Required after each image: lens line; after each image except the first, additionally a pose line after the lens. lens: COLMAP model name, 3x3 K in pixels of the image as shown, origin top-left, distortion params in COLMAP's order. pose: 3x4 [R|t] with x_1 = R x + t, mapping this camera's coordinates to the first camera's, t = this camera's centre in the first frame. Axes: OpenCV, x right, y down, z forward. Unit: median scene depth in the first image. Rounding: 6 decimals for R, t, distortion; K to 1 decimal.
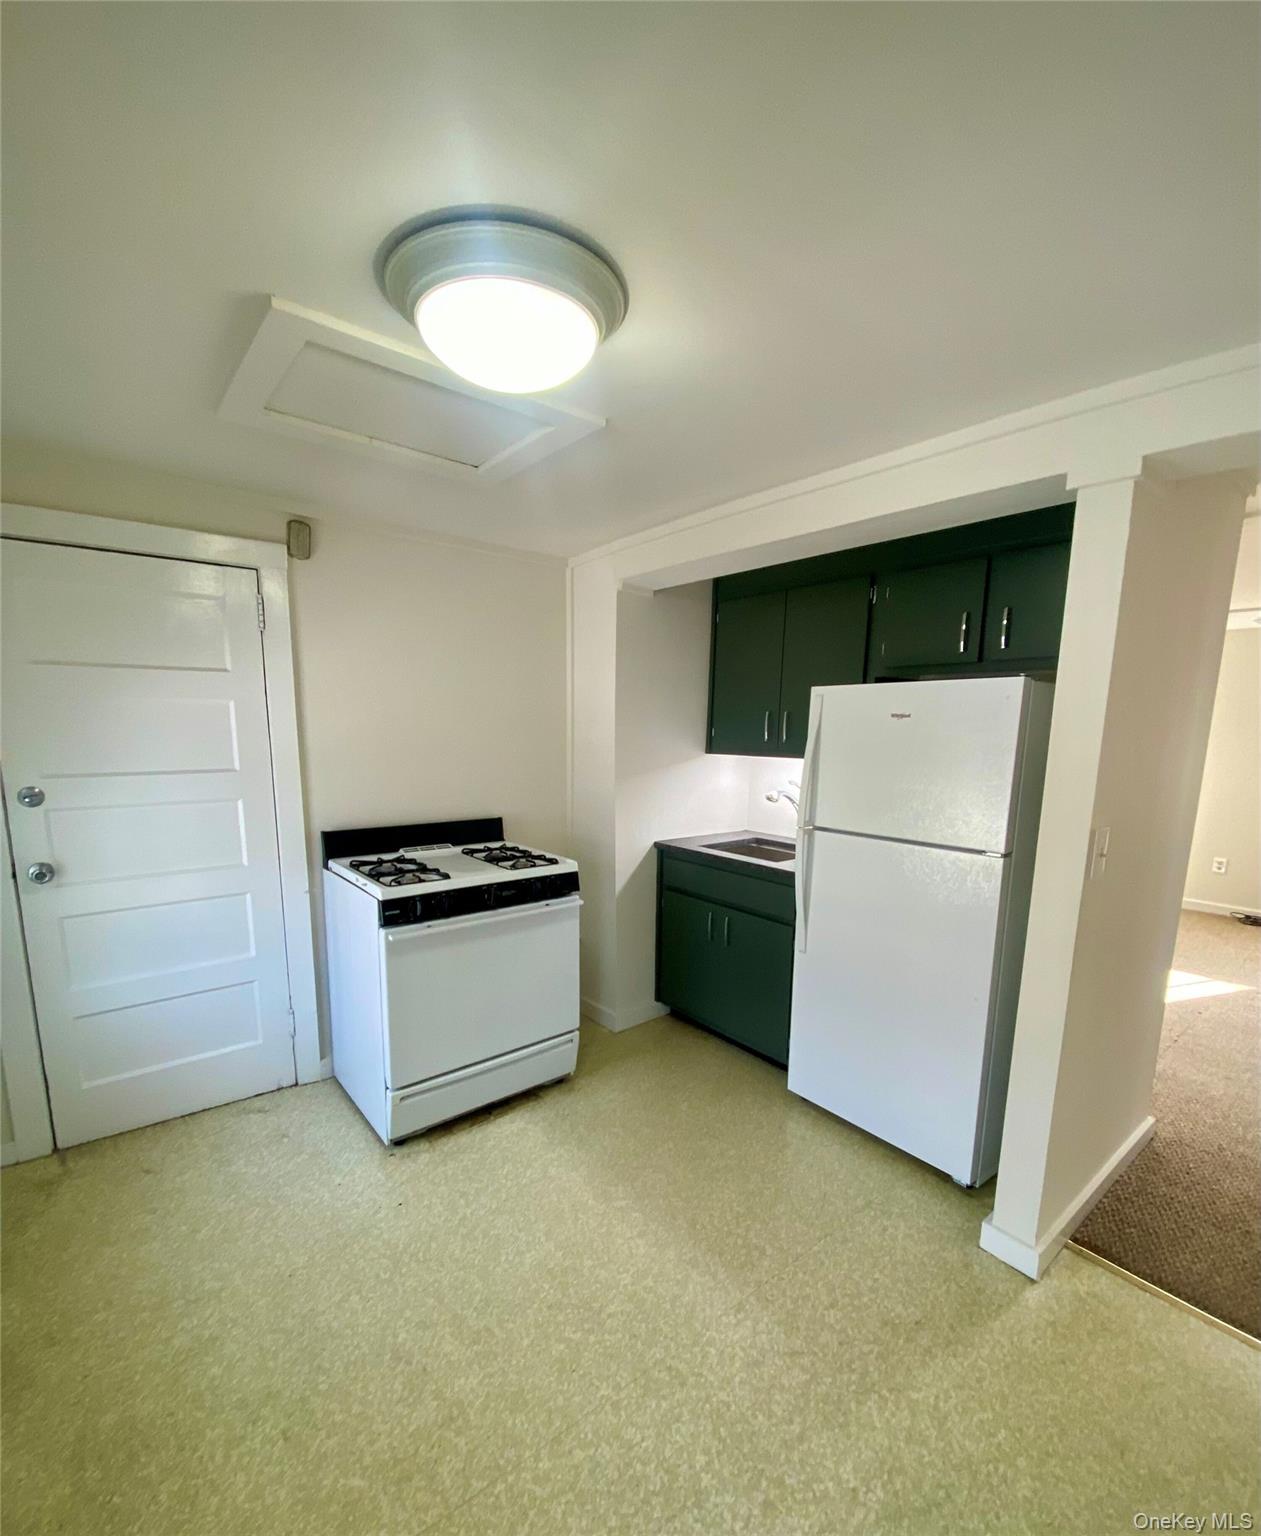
lens RADIAL K [[683.5, 0, 631.1], [0, 683.5, 839.8], [0, 0, 1]] dist [0.019681, -0.021395]
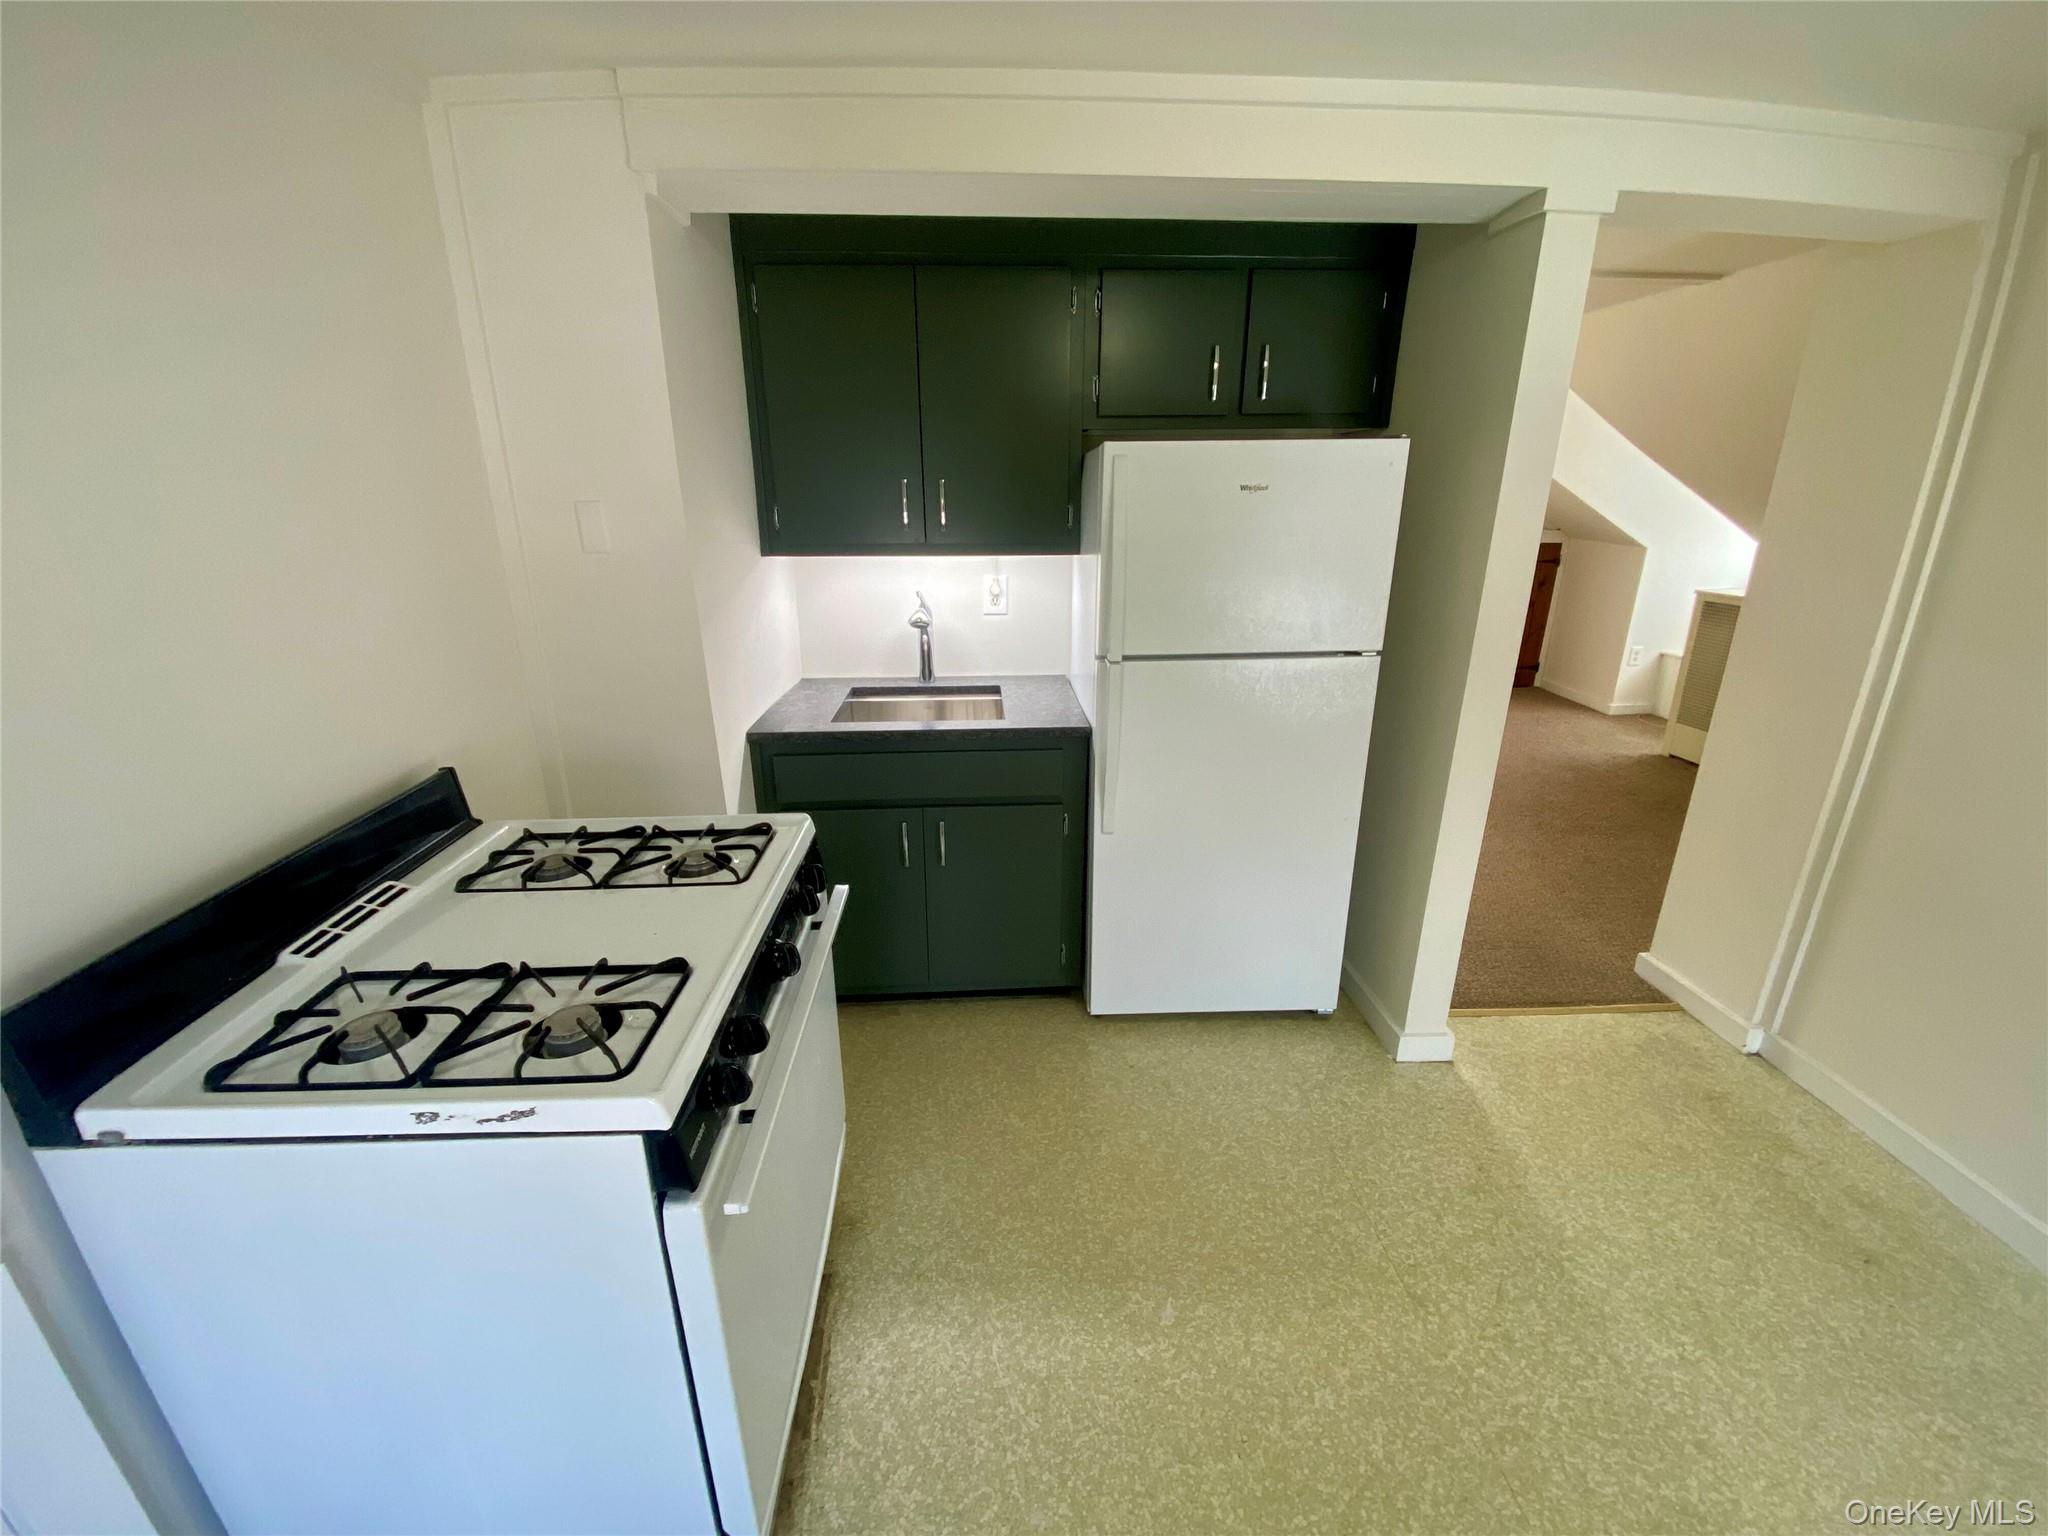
lens RADIAL K [[828.0, 0, 1024.0], [0, 828.0, 768.0], [0, 0, 1]] dist [0.019413, -0.021044]
pose [[0.586806, -0.273099, 0.762284, -0.516396], [0.147783, 0.961716, 0.230785, -0.133528], [-0.796128, -0.022774, 0.604700, 0.646246]]
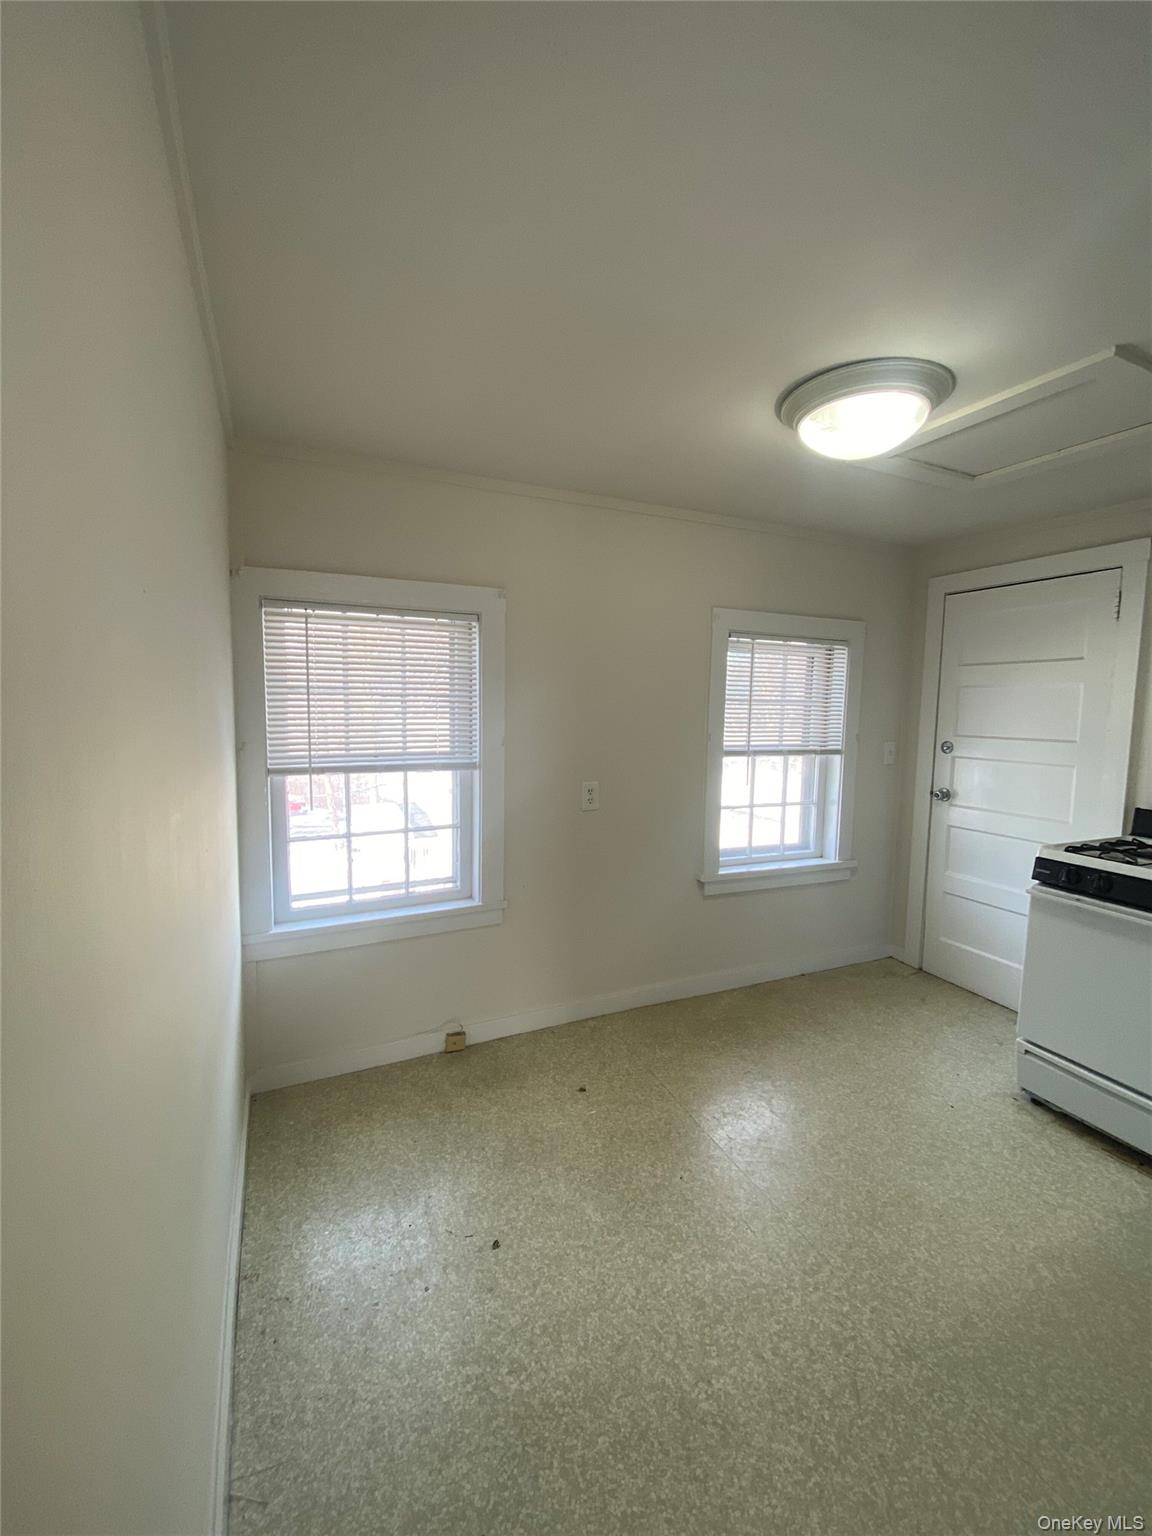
lens RADIAL K [[621.0, 0, 585.6], [0, 621.0, 767.1], [0, 0, 1]] dist [0.019413, -0.021044]
pose [[-0.243611, 0.076674, -0.966838, 0.756778], [-0.185843, 0.974708, 0.124124, -0.039854], [0.951901, 0.209918, -0.223200, 0.509666]]
